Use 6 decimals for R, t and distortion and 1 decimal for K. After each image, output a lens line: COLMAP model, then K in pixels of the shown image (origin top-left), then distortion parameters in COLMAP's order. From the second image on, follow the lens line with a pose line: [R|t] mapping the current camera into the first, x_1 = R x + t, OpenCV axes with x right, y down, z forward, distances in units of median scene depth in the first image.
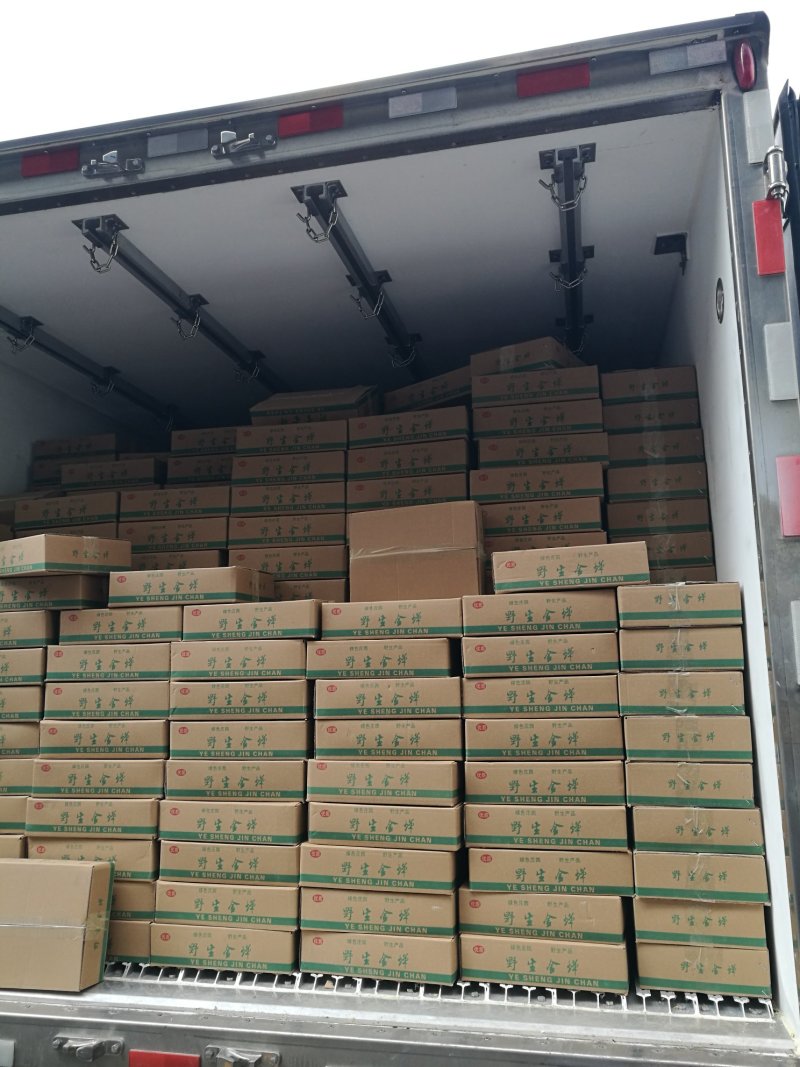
lens RADIAL K [[831.8, 0, 401.6], [0, 831.8, 528.9], [0, 0, 1]] dist [0.002602, 0.021676]
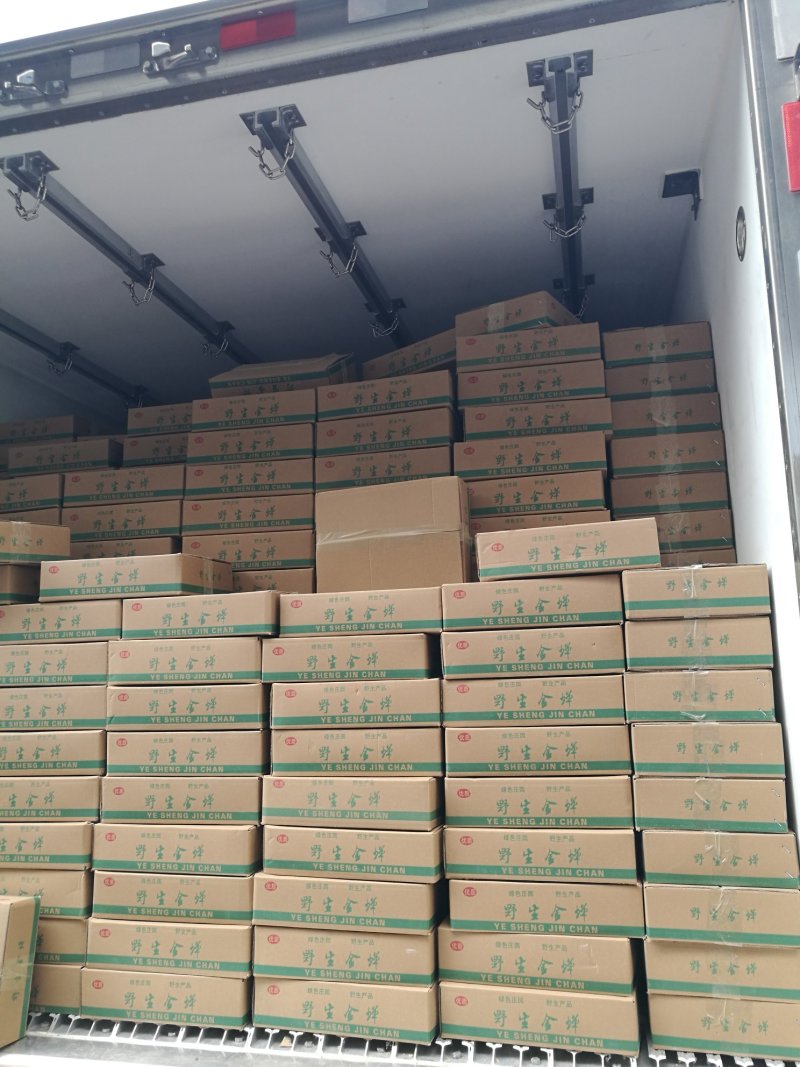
lens RADIAL K [[831.8, 0, 399.6], [0, 831.8, 533.9], [0, 0, 1]] dist [0.002602, 0.021676]
pose [[0.999872, -0.010707, -0.011874, 0.040791], [0.010809, 0.999905, 0.008512, 0.020860], [0.011782, -0.008639, 0.999893, 0.141941]]
